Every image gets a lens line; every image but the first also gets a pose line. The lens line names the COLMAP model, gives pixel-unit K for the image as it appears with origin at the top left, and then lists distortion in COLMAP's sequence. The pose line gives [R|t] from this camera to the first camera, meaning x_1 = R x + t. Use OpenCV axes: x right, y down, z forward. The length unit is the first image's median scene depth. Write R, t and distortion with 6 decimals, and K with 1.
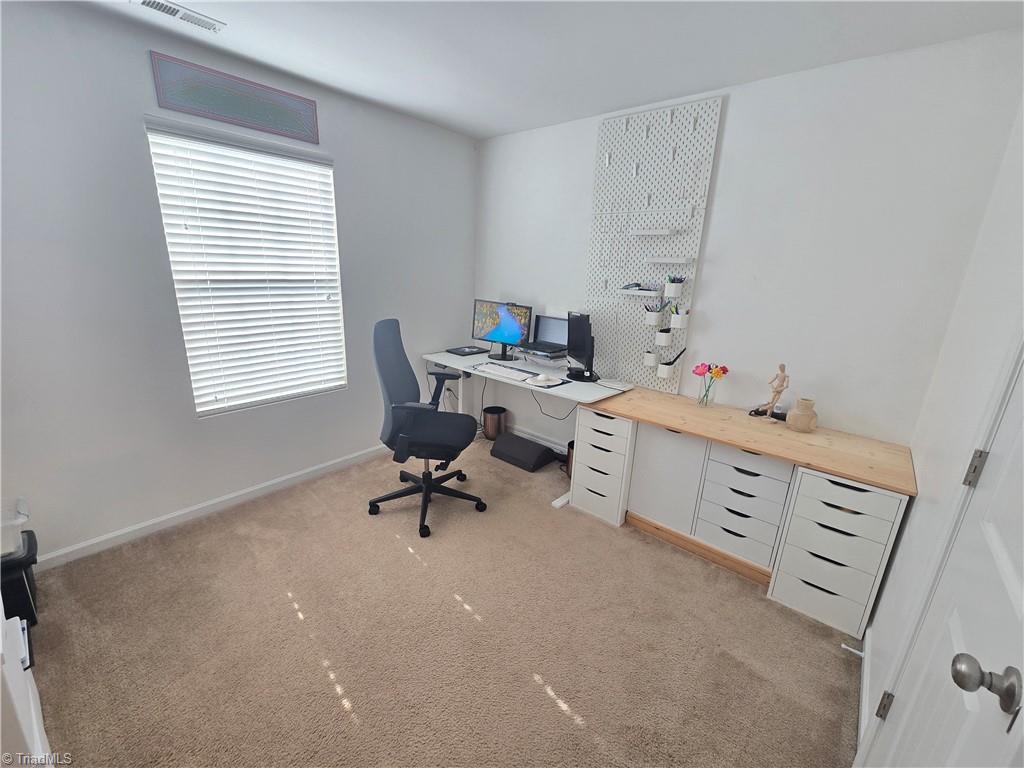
lens RADIAL K [[420.3, 0, 512.0], [0, 420.3, 384.0], [0, 0, 1]] dist [0.000491, -0.000166]
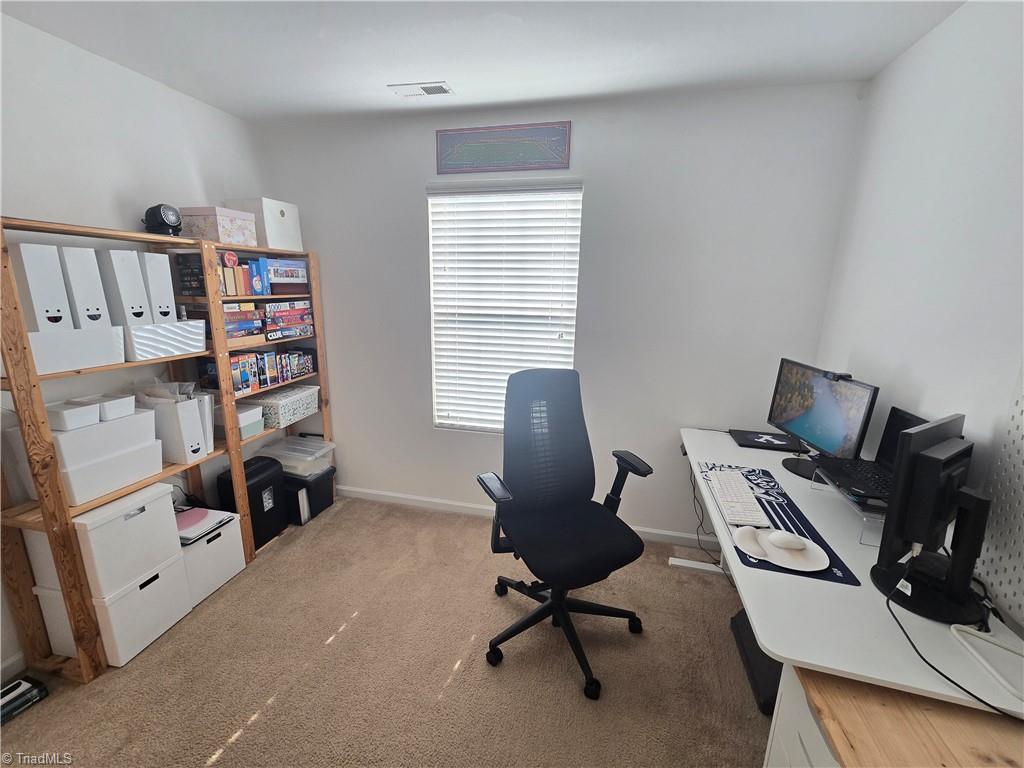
lens RADIAL K [[420.3, 0, 512.0], [0, 420.3, 384.0], [0, 0, 1]] dist [0.000491, -0.000166]
pose [[0.467368, 0.169378, -0.867685, 0.332712], [-0.241817, 0.968538, 0.058813, -0.147381], [0.850348, 0.182334, 0.493622, 0.533895]]
